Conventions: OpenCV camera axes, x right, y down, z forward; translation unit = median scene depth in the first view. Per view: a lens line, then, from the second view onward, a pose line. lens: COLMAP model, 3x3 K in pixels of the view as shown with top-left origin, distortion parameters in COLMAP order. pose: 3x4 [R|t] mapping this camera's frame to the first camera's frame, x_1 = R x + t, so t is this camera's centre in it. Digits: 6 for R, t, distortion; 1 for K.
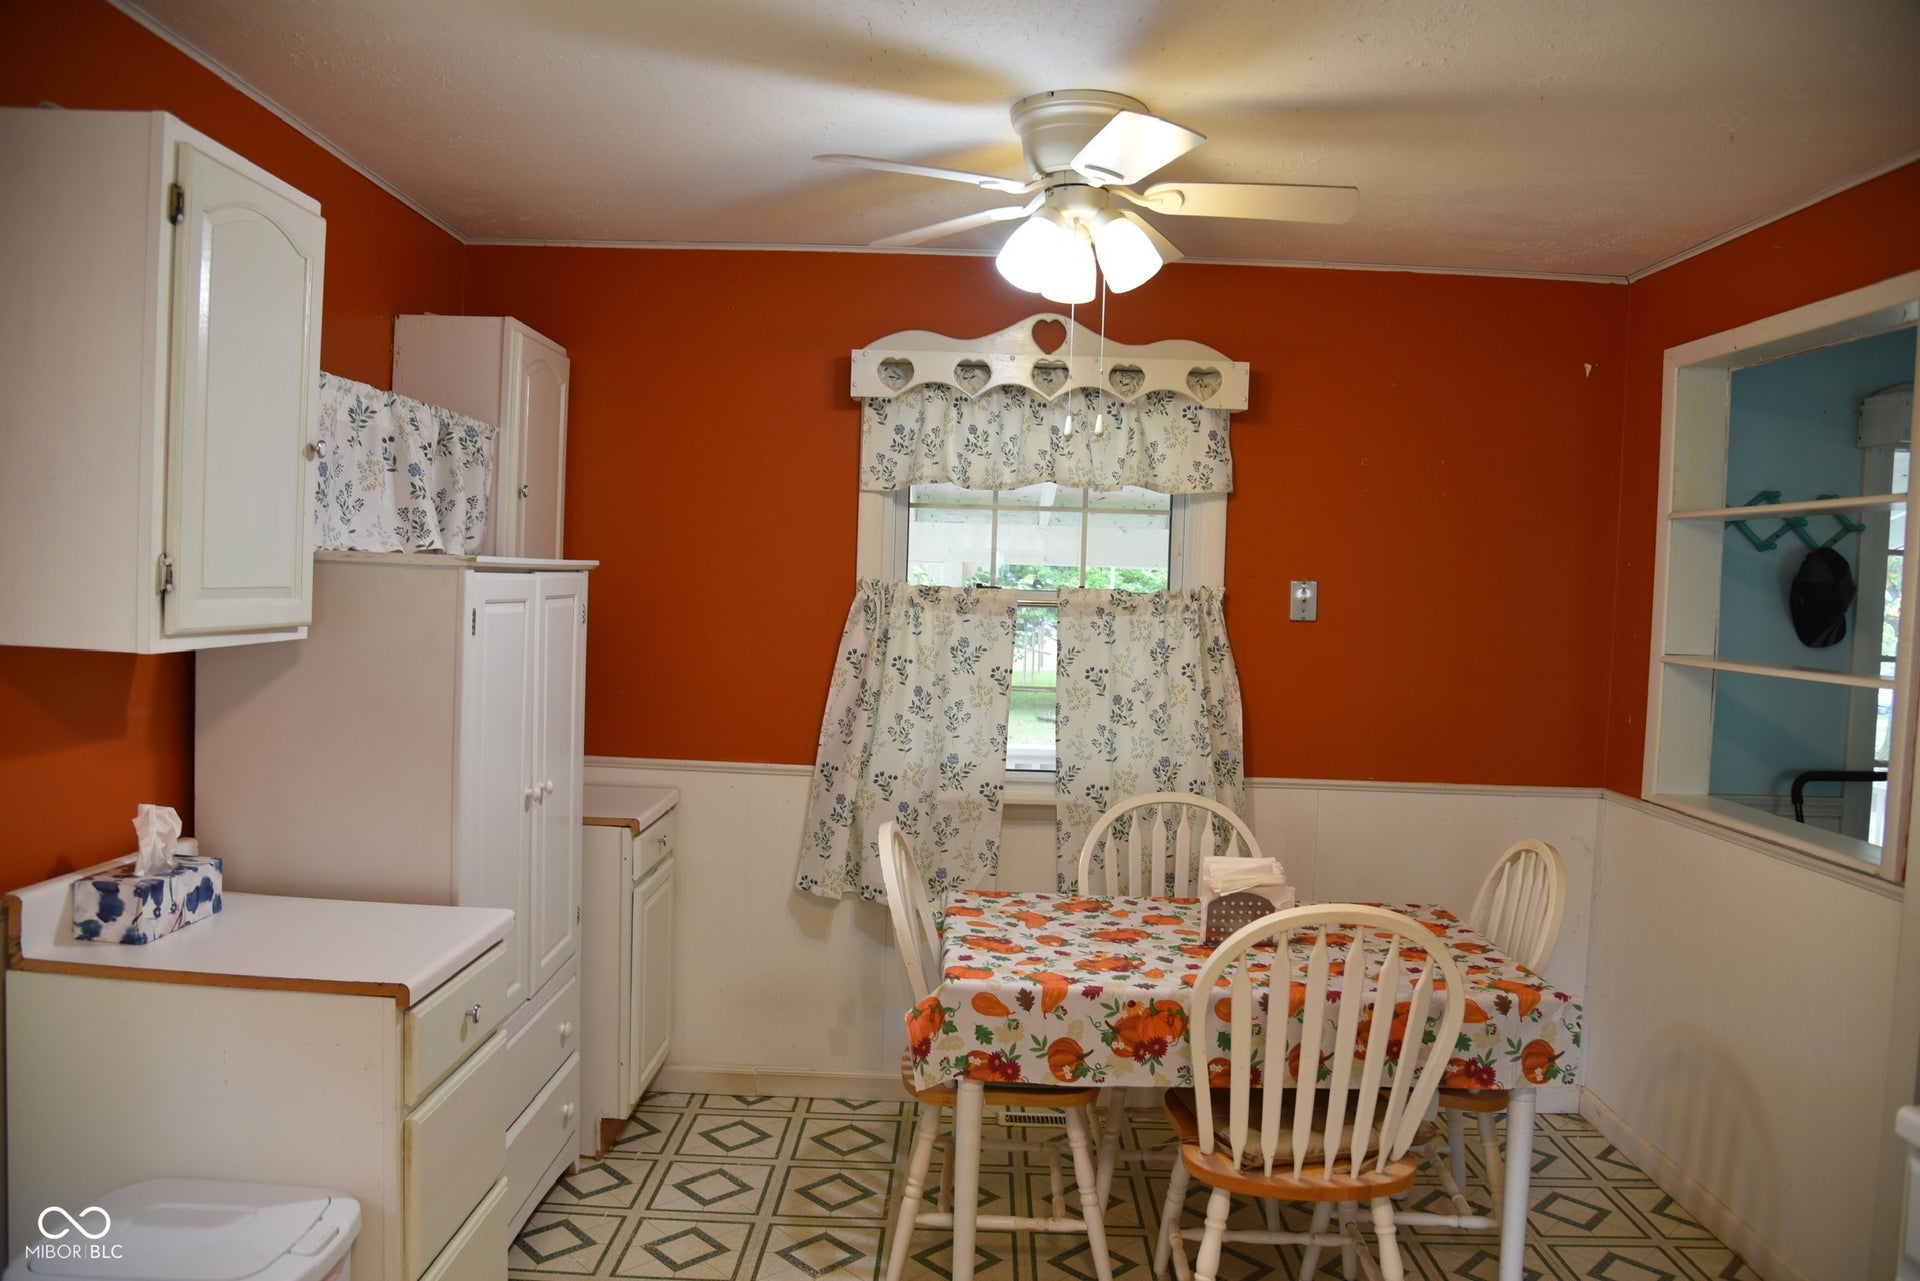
lens RADIAL K [[1330.1, 0, 963.7], [0, 1330.1, 637.8], [0, 0, 1]] dist [-0.114715, 0.069878]
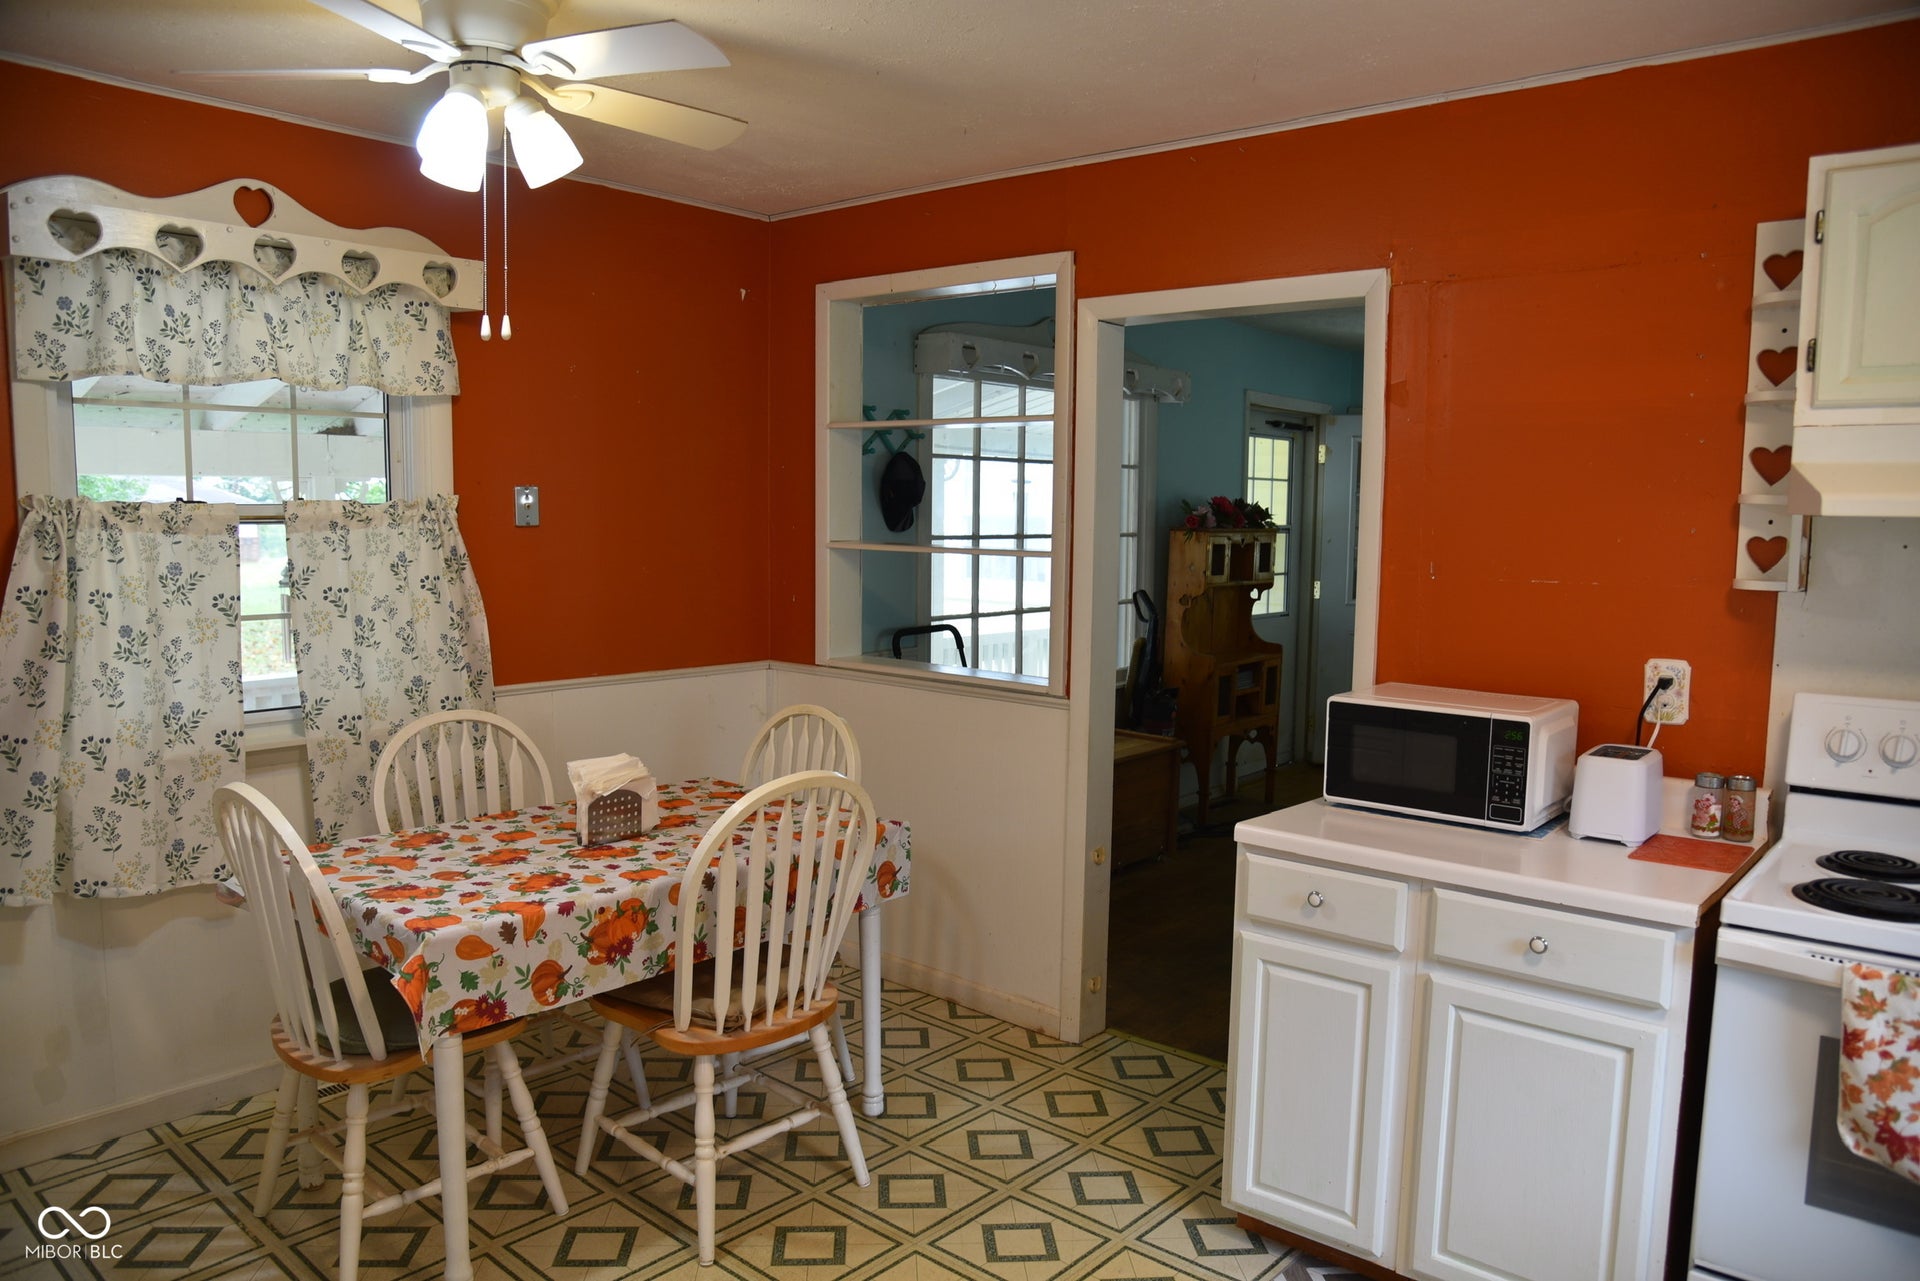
lens RADIAL K [[1330.1, 0, 957.7], [0, 1330.1, 639.8], [0, 0, 1]] dist [-0.114715, 0.069878]
pose [[0.647740, -0.099052, 0.755395, -0.299889], [0.042451, 0.994664, 0.094025, -0.007248], [-0.760678, -0.028836, 0.648488, 0.102320]]
